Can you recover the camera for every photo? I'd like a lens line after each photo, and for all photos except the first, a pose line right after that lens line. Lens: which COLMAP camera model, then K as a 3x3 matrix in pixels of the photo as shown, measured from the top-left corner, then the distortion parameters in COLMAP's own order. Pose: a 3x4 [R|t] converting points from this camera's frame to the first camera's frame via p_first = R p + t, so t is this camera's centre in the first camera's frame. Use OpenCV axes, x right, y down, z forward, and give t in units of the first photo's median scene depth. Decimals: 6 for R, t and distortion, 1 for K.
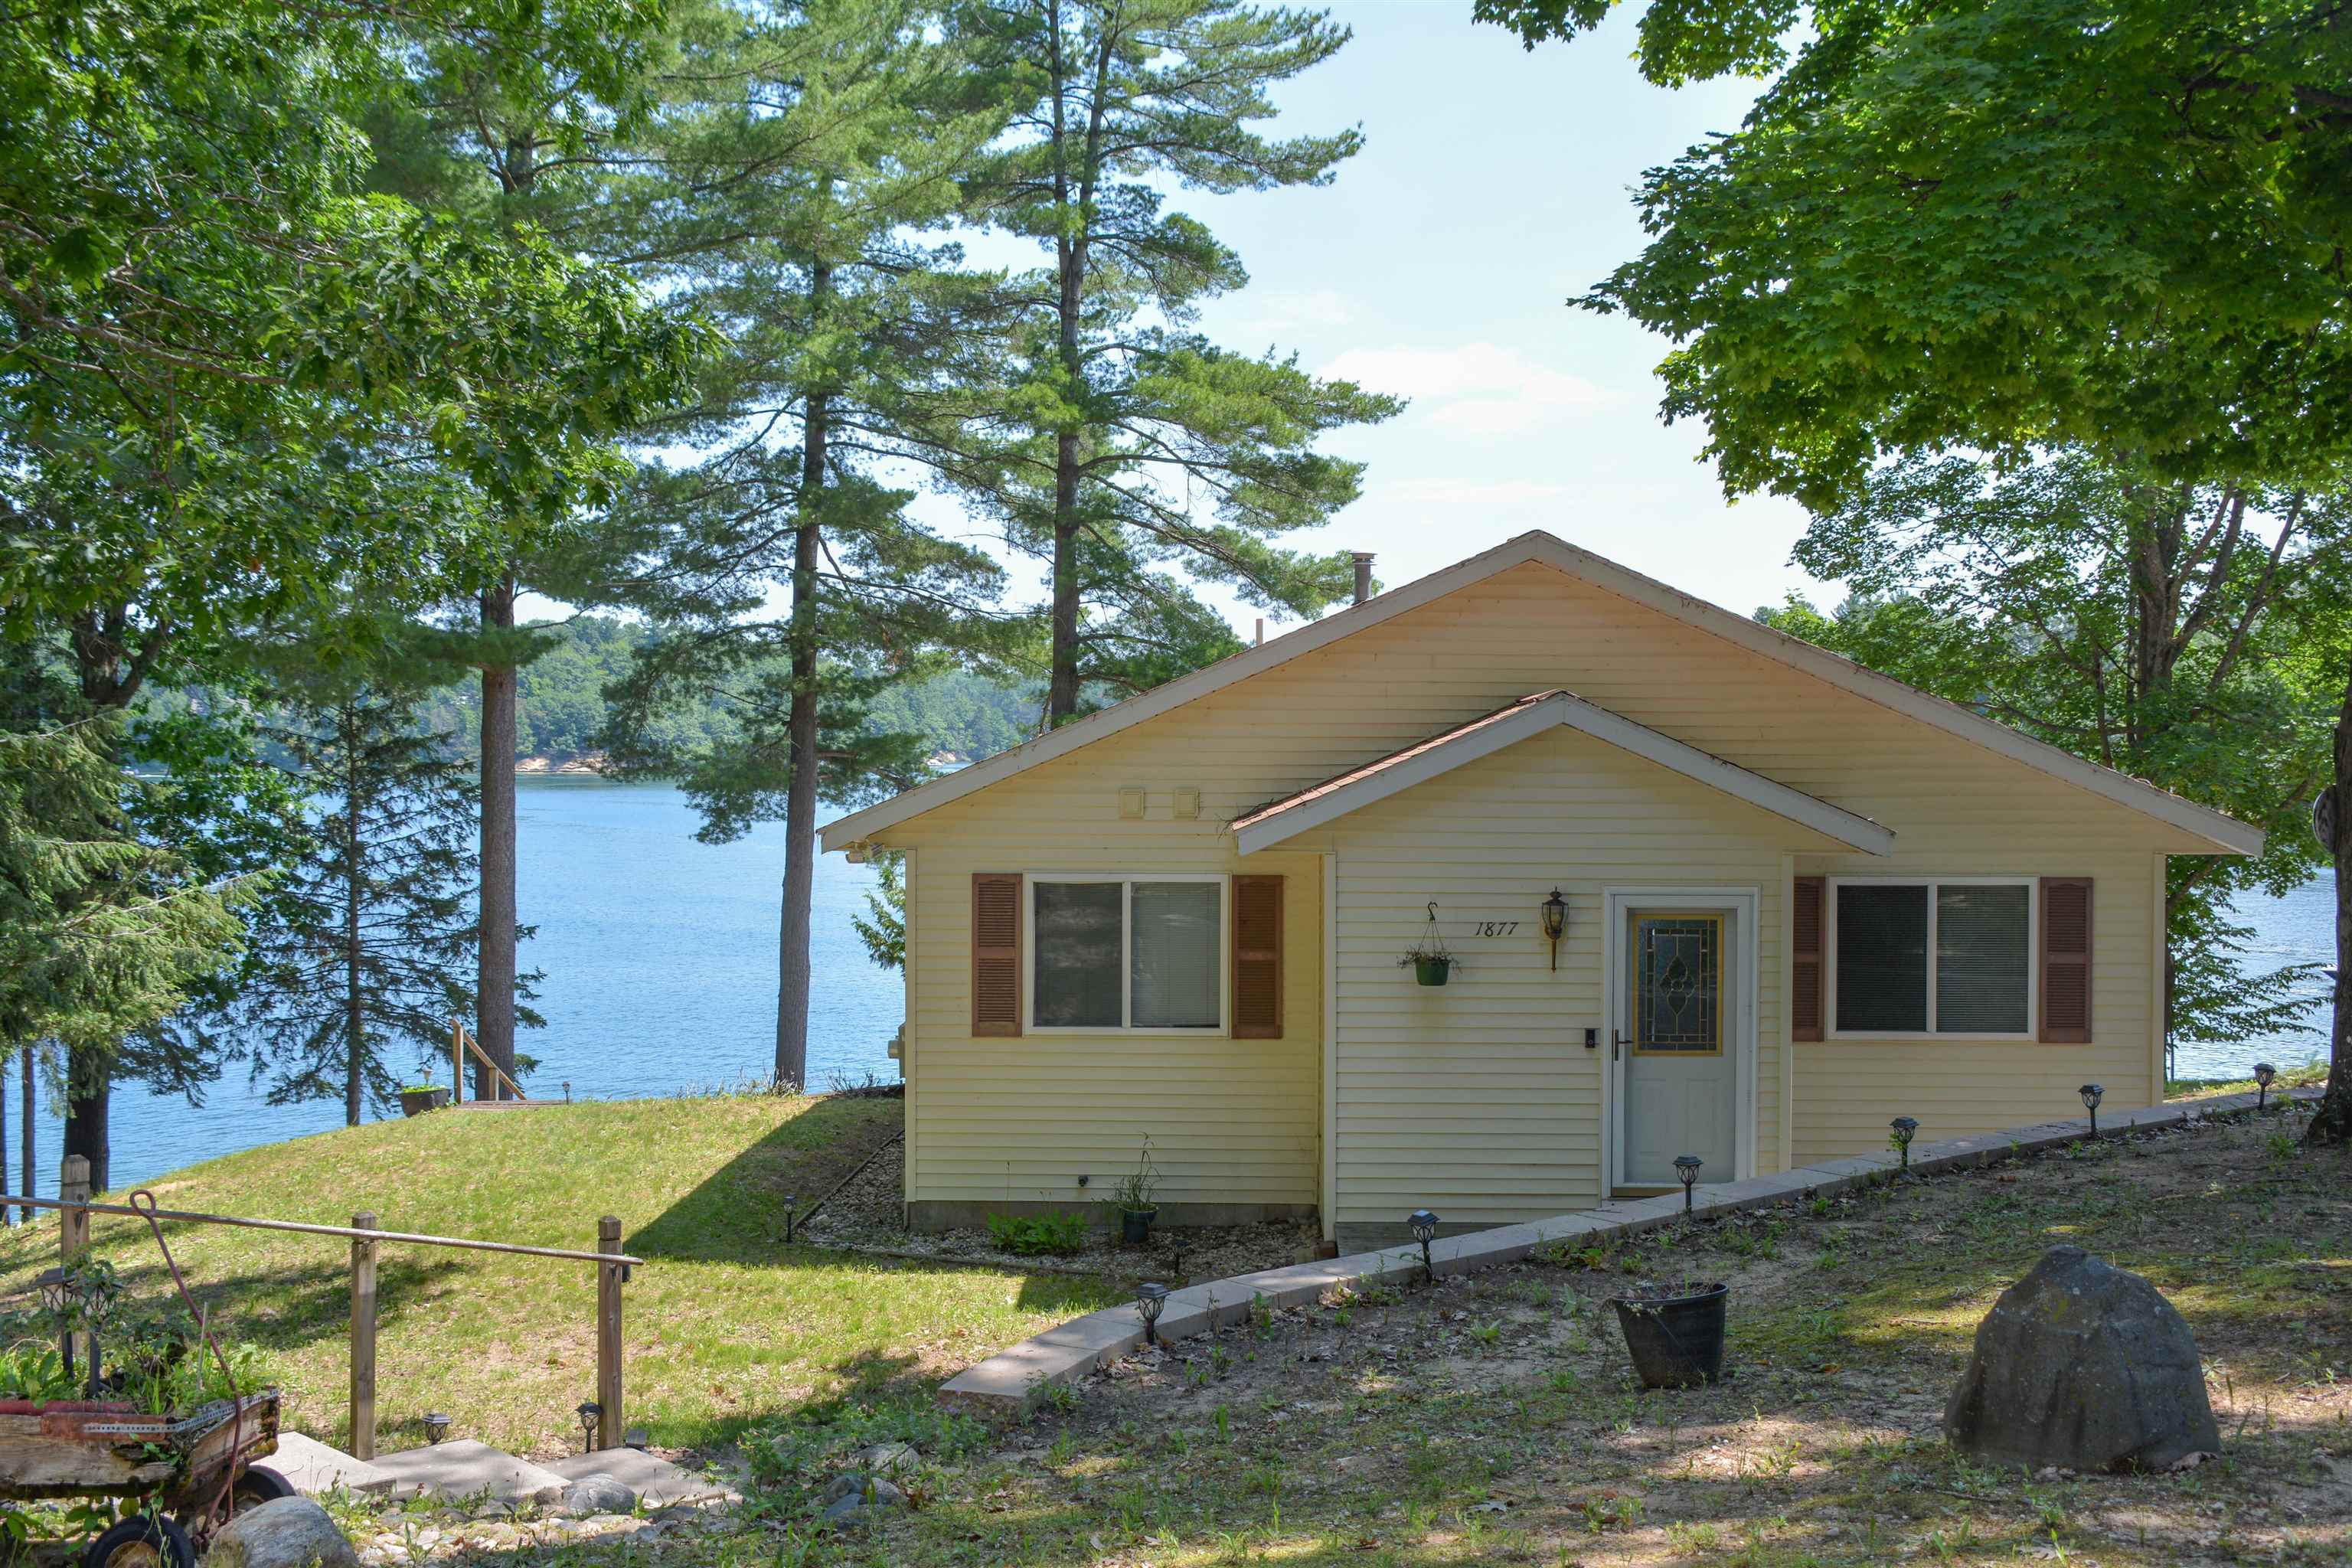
lens RADIAL K [[2393.9, 0, 1176.0], [0, 2393.9, 784.0], [0, 0, 1]] dist [-0.071723, 0.345686]
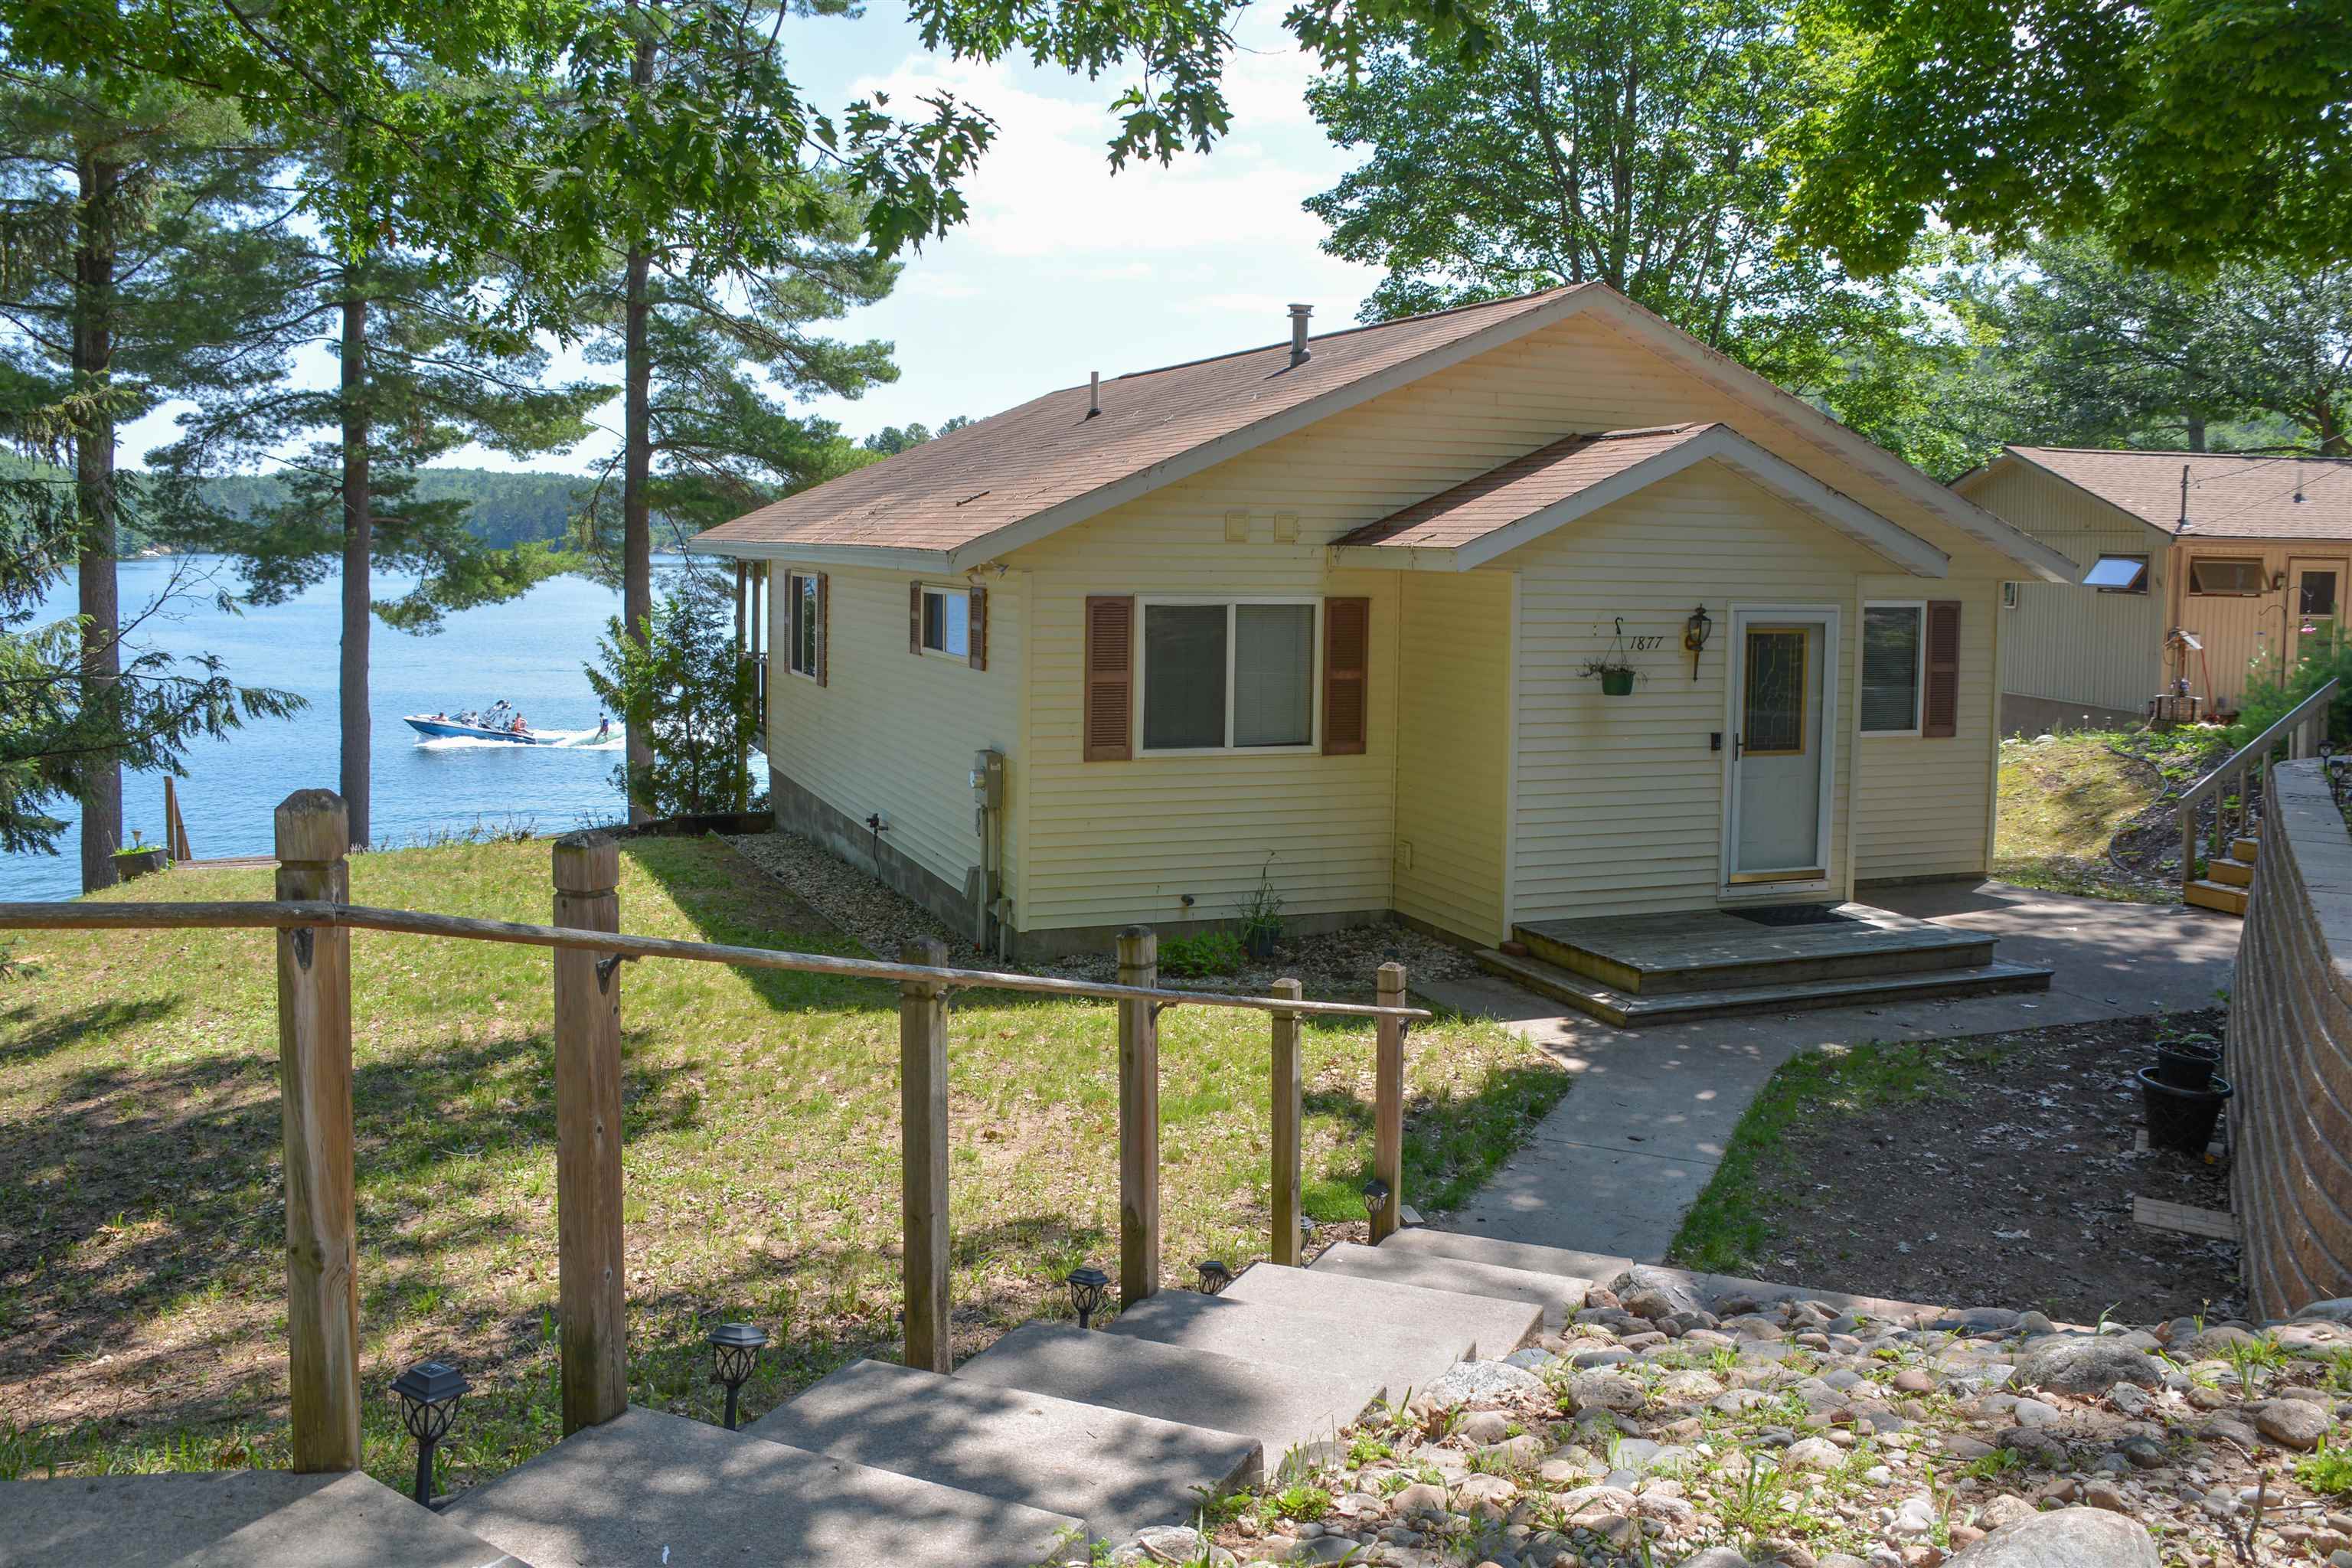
lens RADIAL K [[1876.8, 0, 1179.5], [0, 1876.8, 696.7], [0, 0, 1]] dist [-0.121682, 0.087299]
pose [[0.920902, -0.018055, 0.389375, -0.141408], [-0.006926, 0.998011, 0.062657, 0.012291], [-0.389732, -0.060398, 0.918946, 0.112310]]
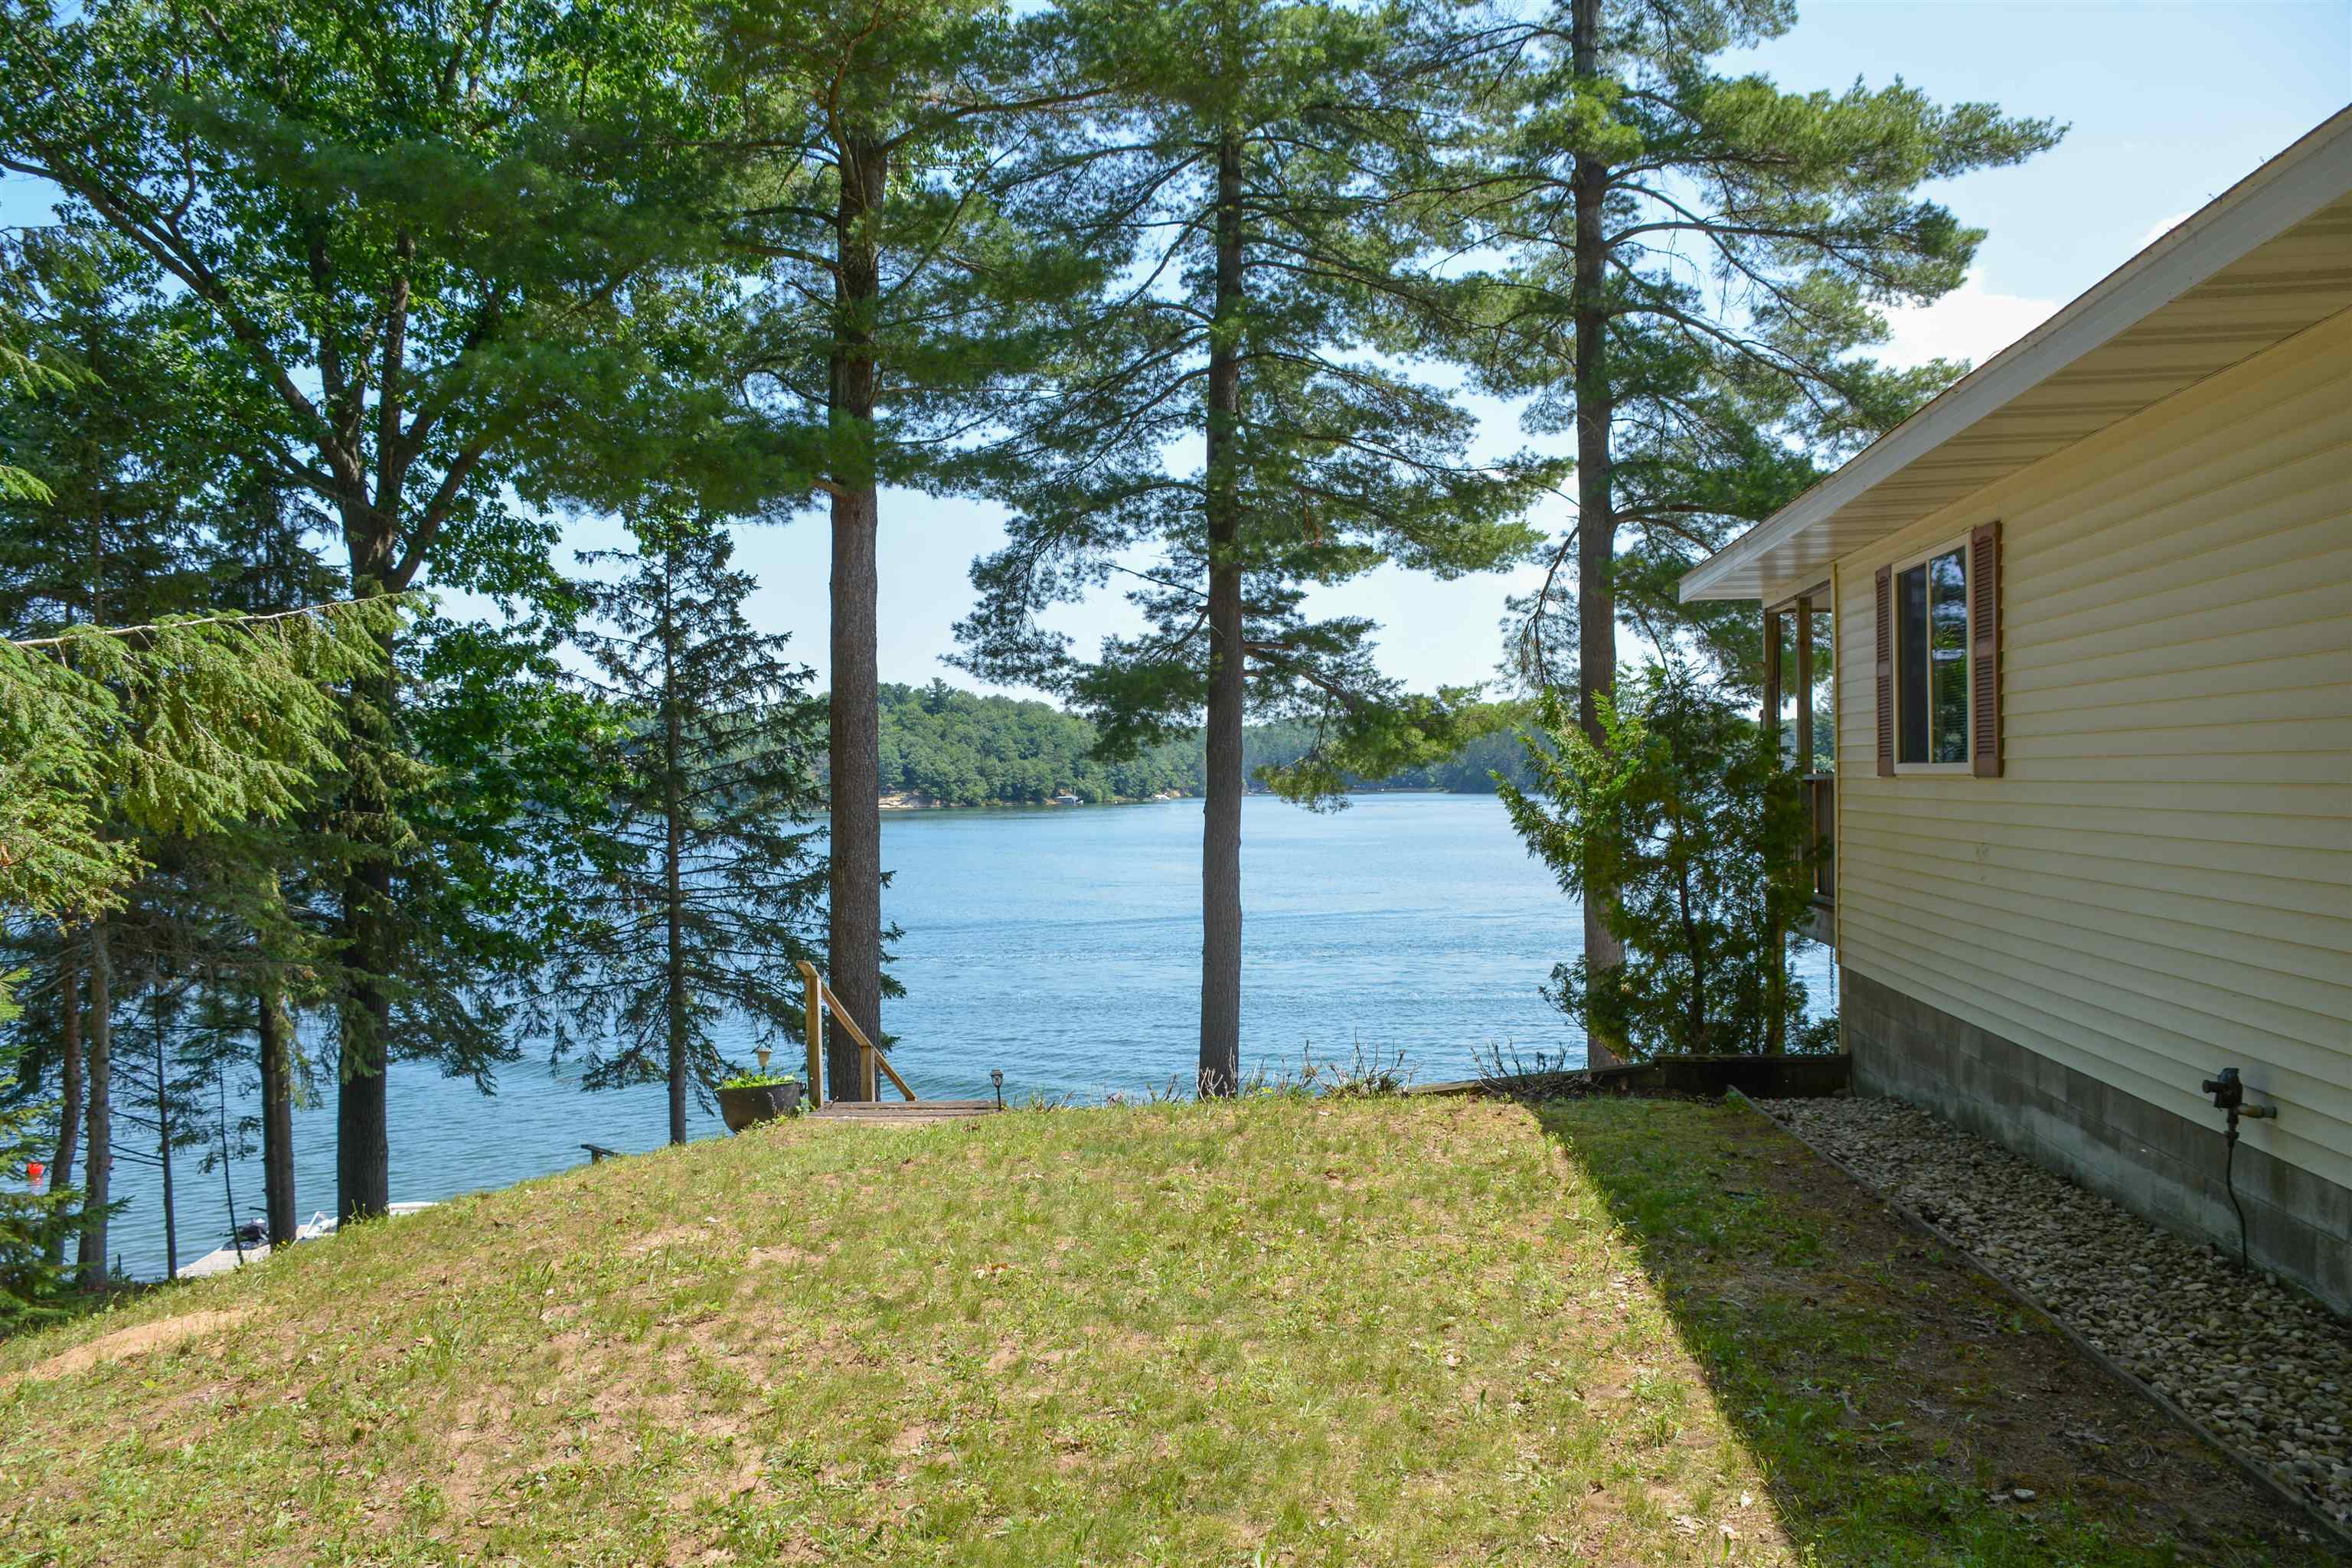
lens RADIAL K [[1994.9, 0, 1203.5], [0, 1994.9, 791.5], [0, 0, 1]] dist [-0.125386, 0.179016]
pose [[0.996334, -0.015292, -0.084174, -0.110796], [0.014506, 0.999845, -0.009935, 0.042473], [0.084313, 0.008678, 0.996402, 0.352693]]
